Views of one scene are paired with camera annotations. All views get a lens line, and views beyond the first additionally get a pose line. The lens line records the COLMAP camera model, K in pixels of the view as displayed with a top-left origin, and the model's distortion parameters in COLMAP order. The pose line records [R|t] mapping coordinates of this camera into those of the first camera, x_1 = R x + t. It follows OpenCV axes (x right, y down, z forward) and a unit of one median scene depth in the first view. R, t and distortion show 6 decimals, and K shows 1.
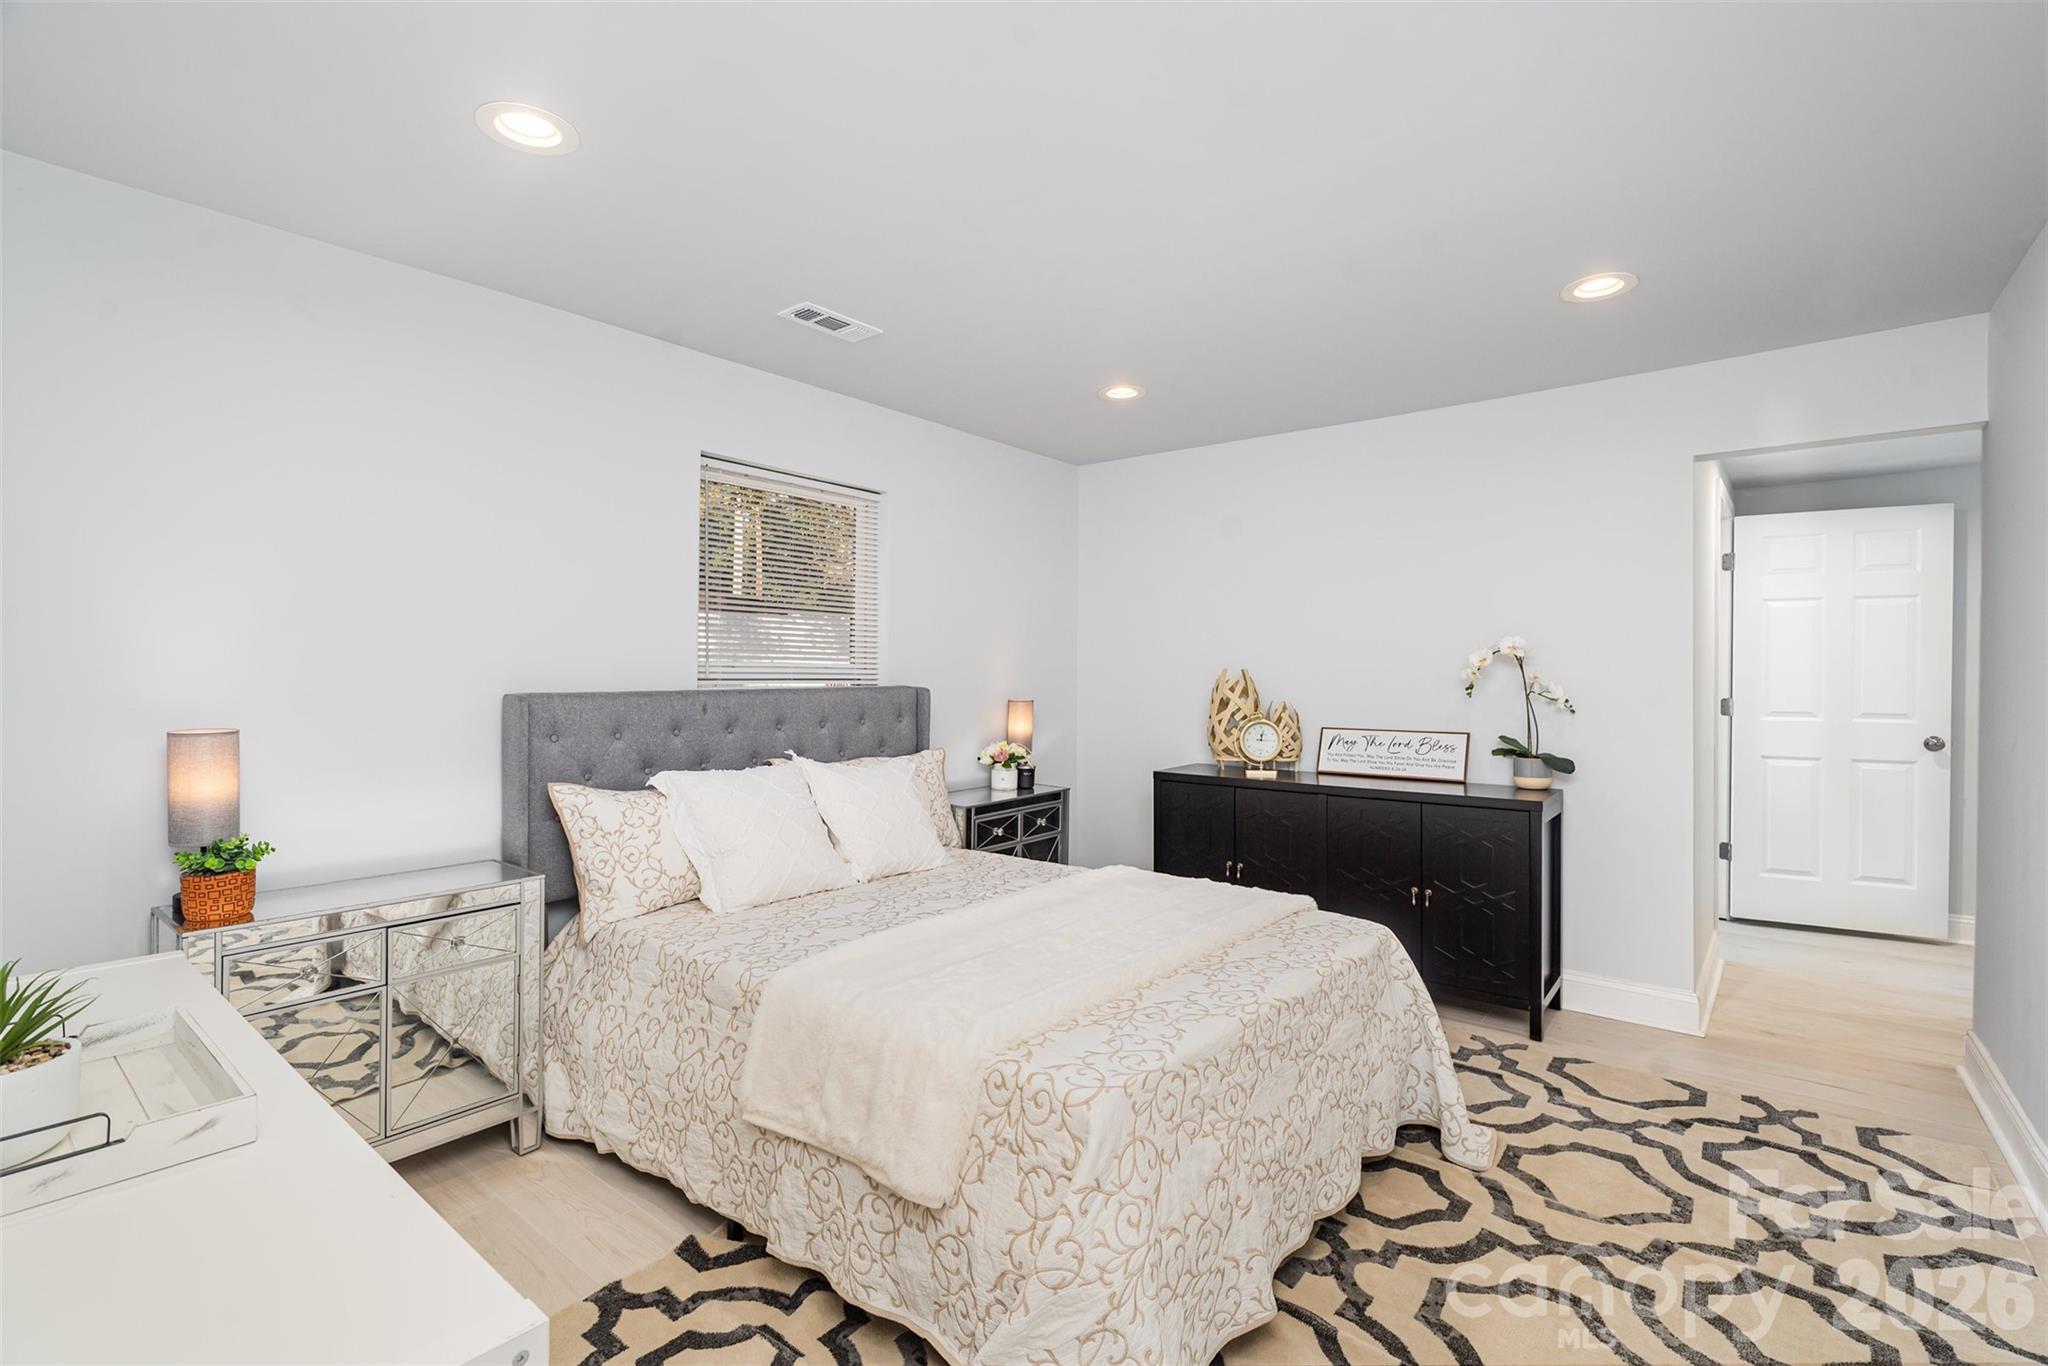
lens RADIAL K [[914.1, 0, 1024.0], [0, 914.1, 683.0], [0, 0, 1]] dist [0.001805, 0.000325]
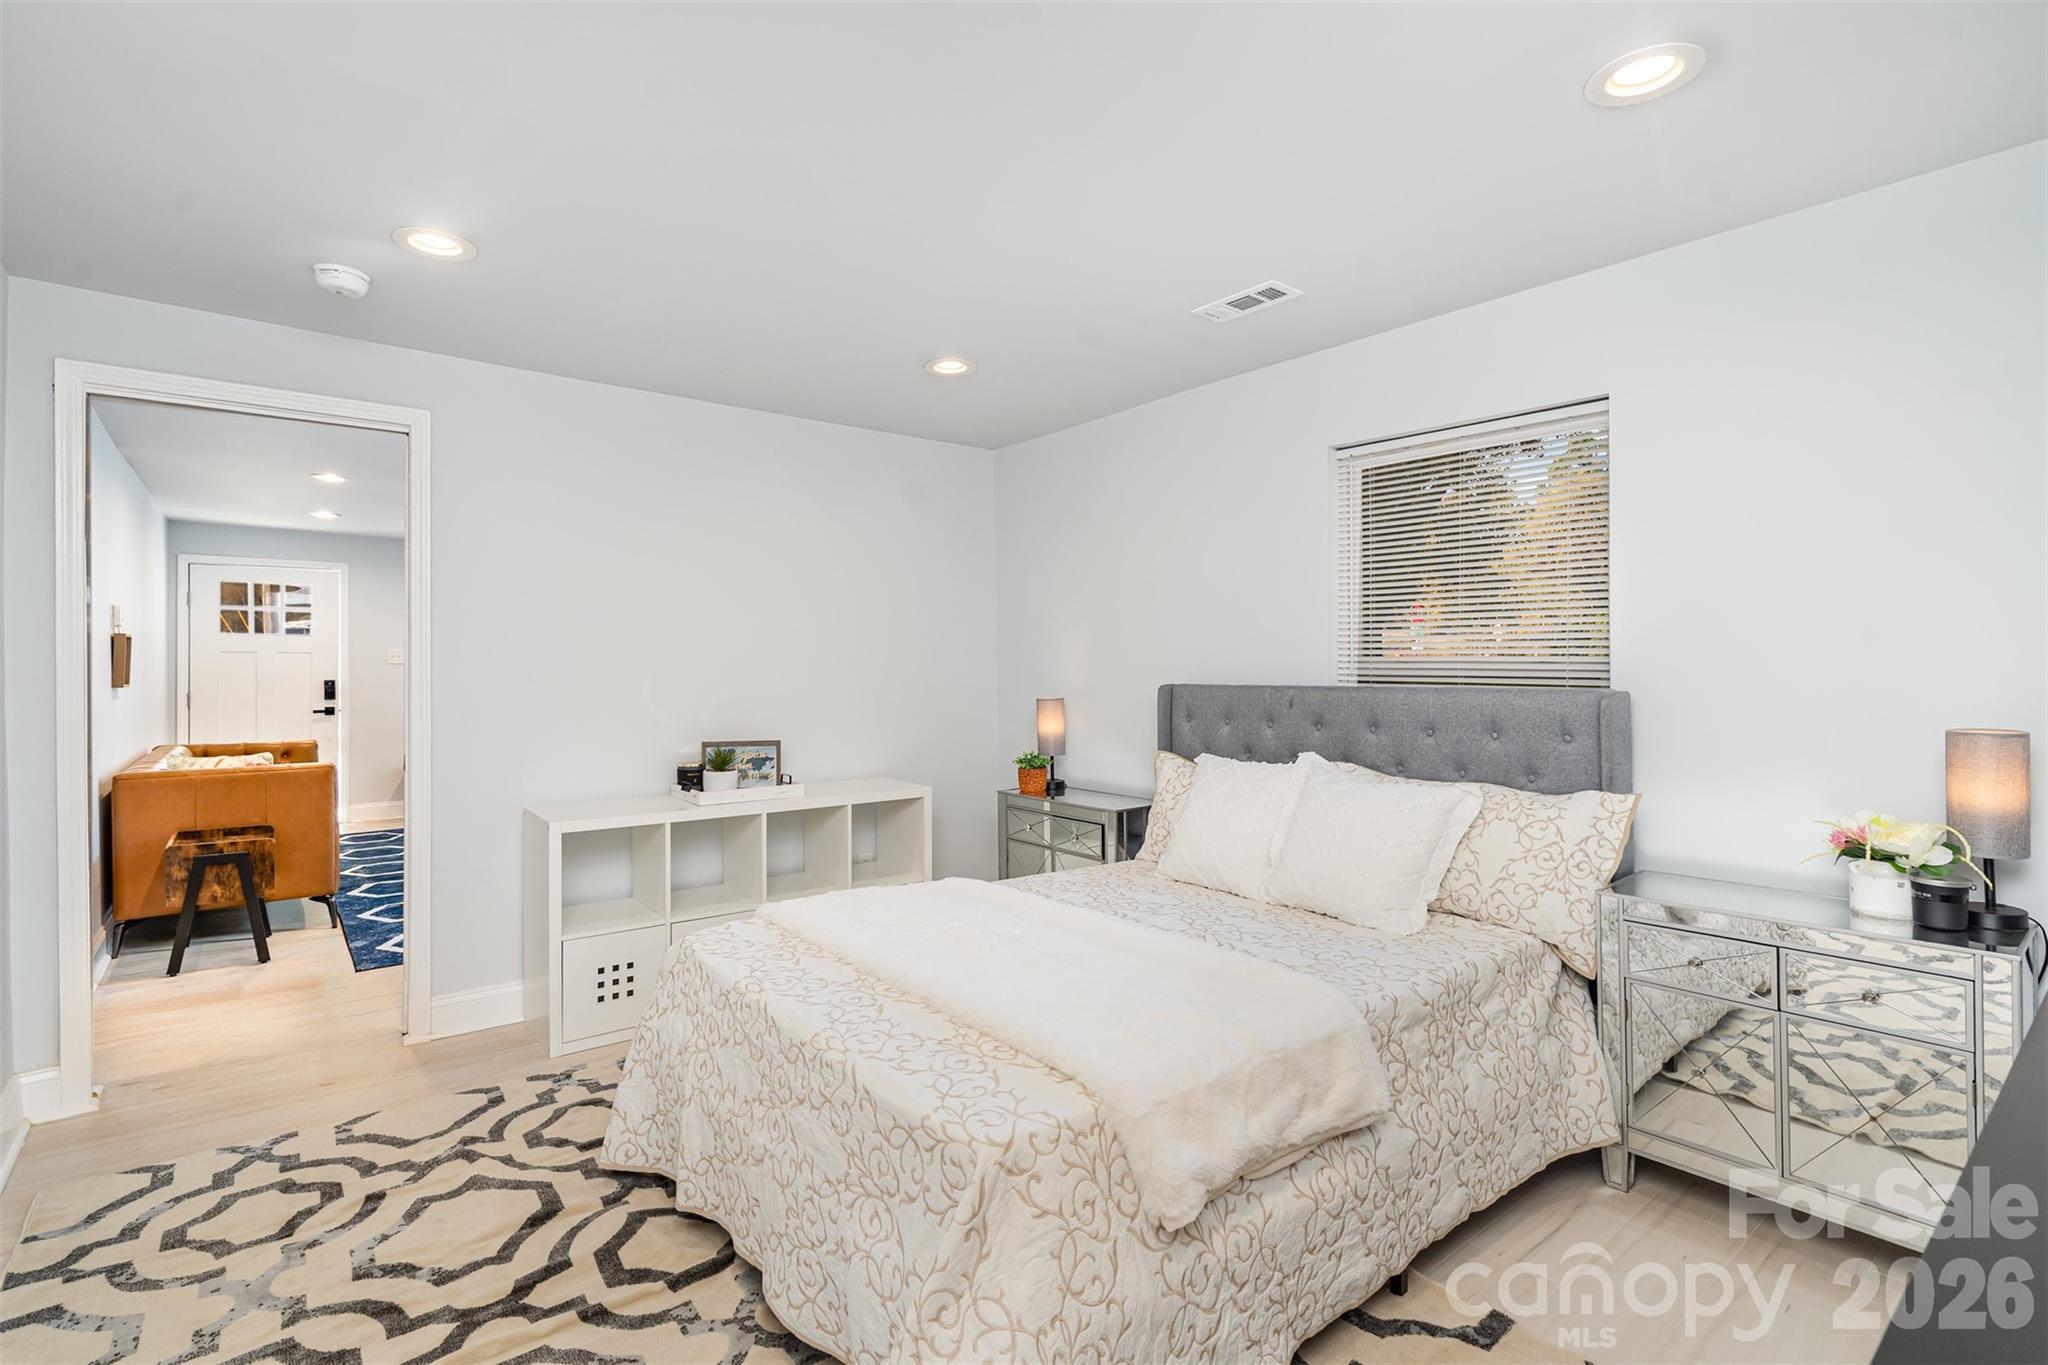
lens RADIAL K [[947.2, 0, 1023.4], [0, 947.2, 670.8], [0, 0, 1]] dist [-0.001763, -0.000548]
pose [[-0.207584, 0.001957, -0.978215, 1.062702], [-0.009847, 0.999943, 0.004090, -0.014422], [0.978168, 0.010481, -0.207553, 1.296887]]
